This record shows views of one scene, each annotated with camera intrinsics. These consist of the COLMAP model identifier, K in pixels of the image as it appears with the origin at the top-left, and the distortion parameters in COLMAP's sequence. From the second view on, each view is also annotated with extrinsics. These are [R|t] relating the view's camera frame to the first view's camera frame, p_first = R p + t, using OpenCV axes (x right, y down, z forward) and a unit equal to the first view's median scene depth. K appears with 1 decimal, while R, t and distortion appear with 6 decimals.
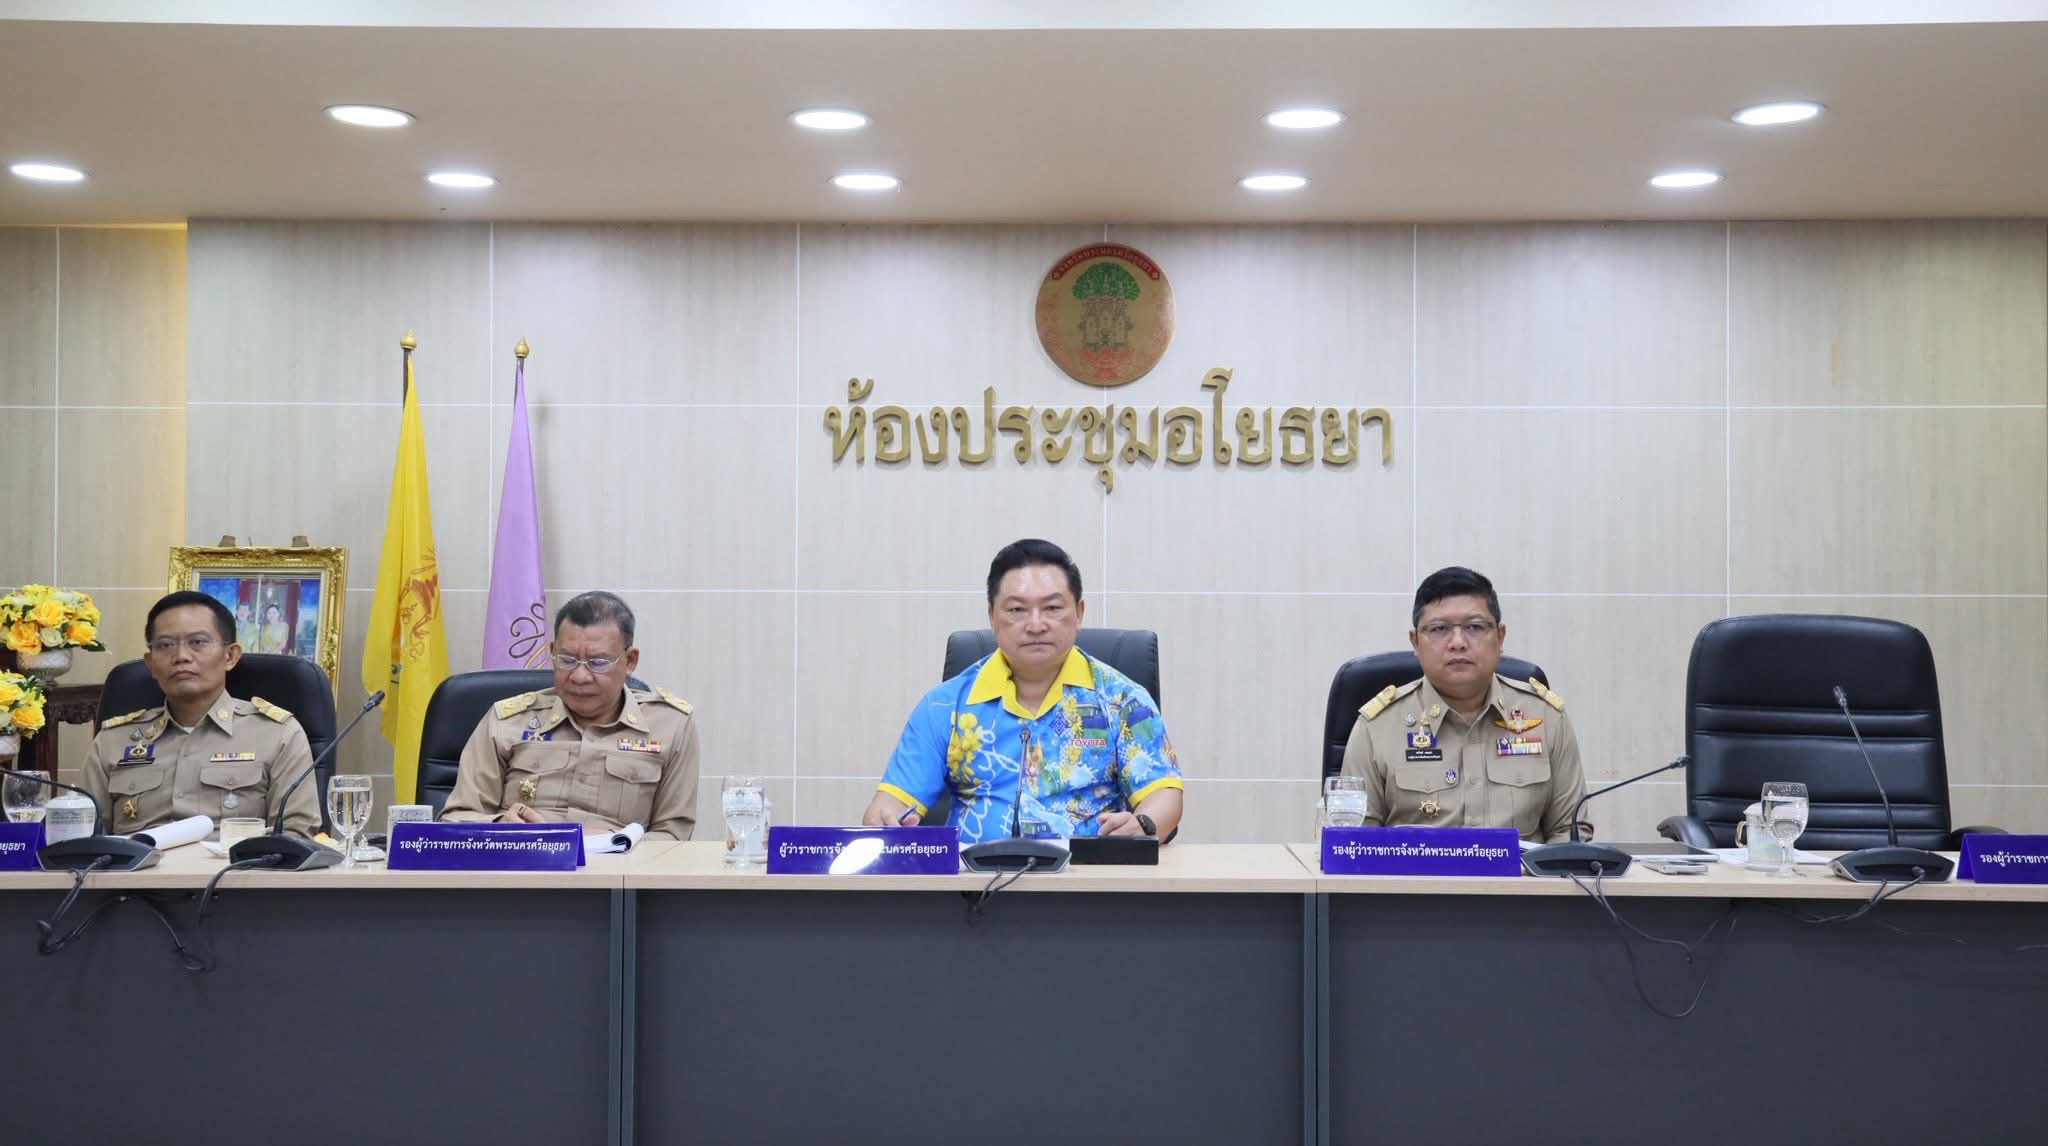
lens RADIAL K [[2114.7, 0, 1024.0], [0, 2114.7, 573.0], [0, 0, 1]] dist [-0.001795, 0.206249]
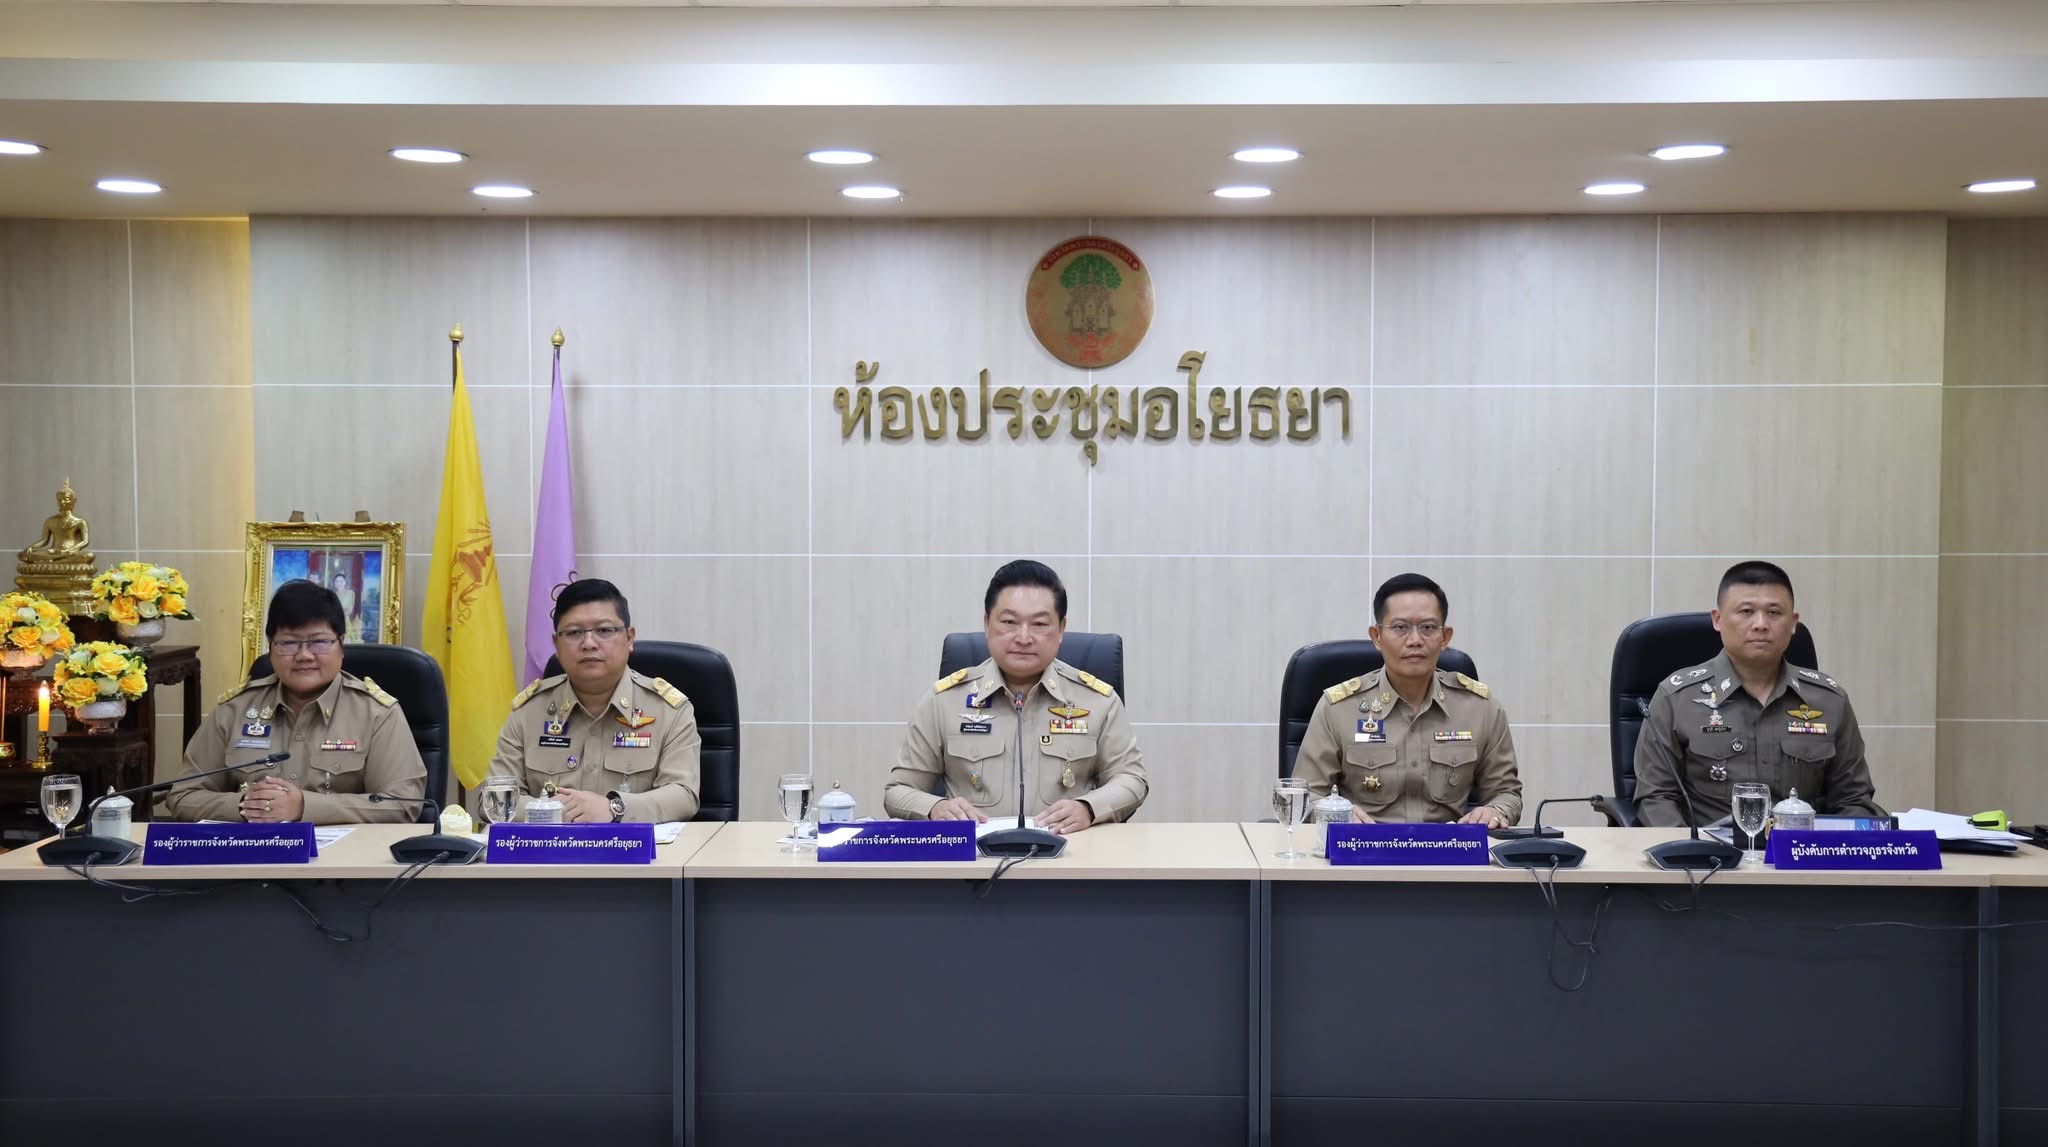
lens RADIAL K [[2114.7, 0, 1024.0], [0, 2114.7, 573.5], [0, 0, 1]] dist [-0.001795, 0.206249]
pose [[0.999991, -0.003527, 0.002521, 0.001049], [0.003343, 0.997562, 0.069701, -0.058658], [-0.002761, -0.069691, 0.997565, -0.102325]]
